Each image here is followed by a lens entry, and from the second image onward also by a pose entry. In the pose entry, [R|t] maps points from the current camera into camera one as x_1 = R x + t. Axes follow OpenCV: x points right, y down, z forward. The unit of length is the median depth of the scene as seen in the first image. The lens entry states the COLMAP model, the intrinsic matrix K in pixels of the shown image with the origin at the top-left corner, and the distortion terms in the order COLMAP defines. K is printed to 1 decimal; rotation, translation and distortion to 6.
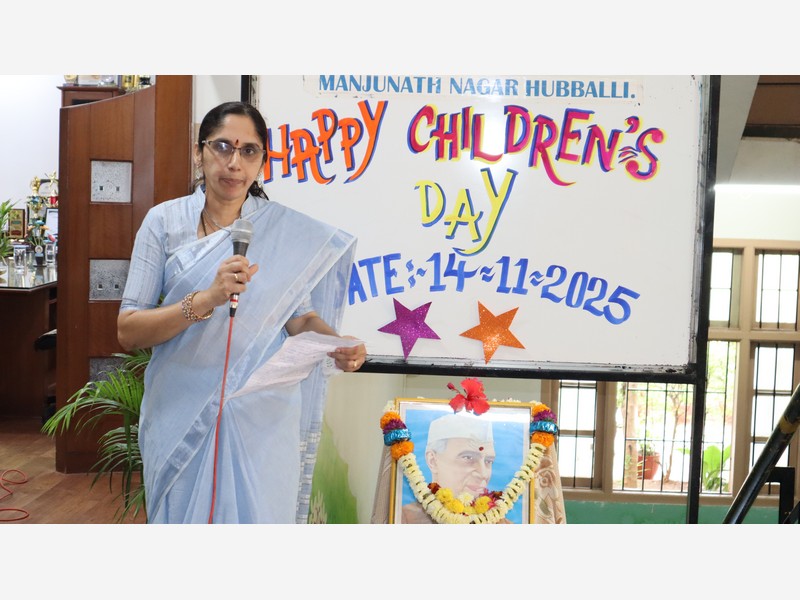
lens RADIAL K [[1436.1, 0, 402.3], [0, 1436.1, 296.5], [0, 0, 1]] dist [-0.072256, 0.000000]
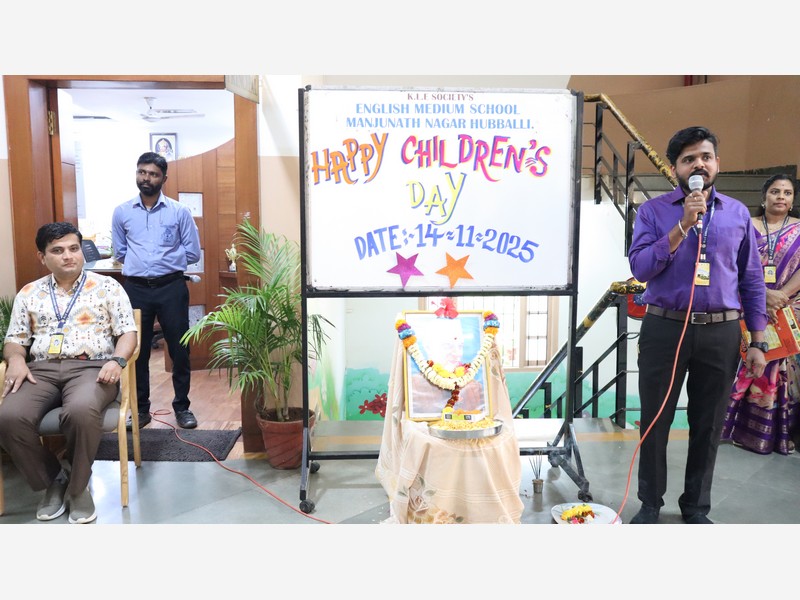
lens RADIAL K [[713.2, 0, 404.2], [0, 713.2, 295.7], [0, 0, 1]] dist [-0.052247, 0.062516]
pose [[0.990455, -0.042649, 0.131075, -0.107550], [0.039533, 0.998872, 0.026285, 0.030717], [-0.132049, -0.020853, 0.991024, 0.176987]]
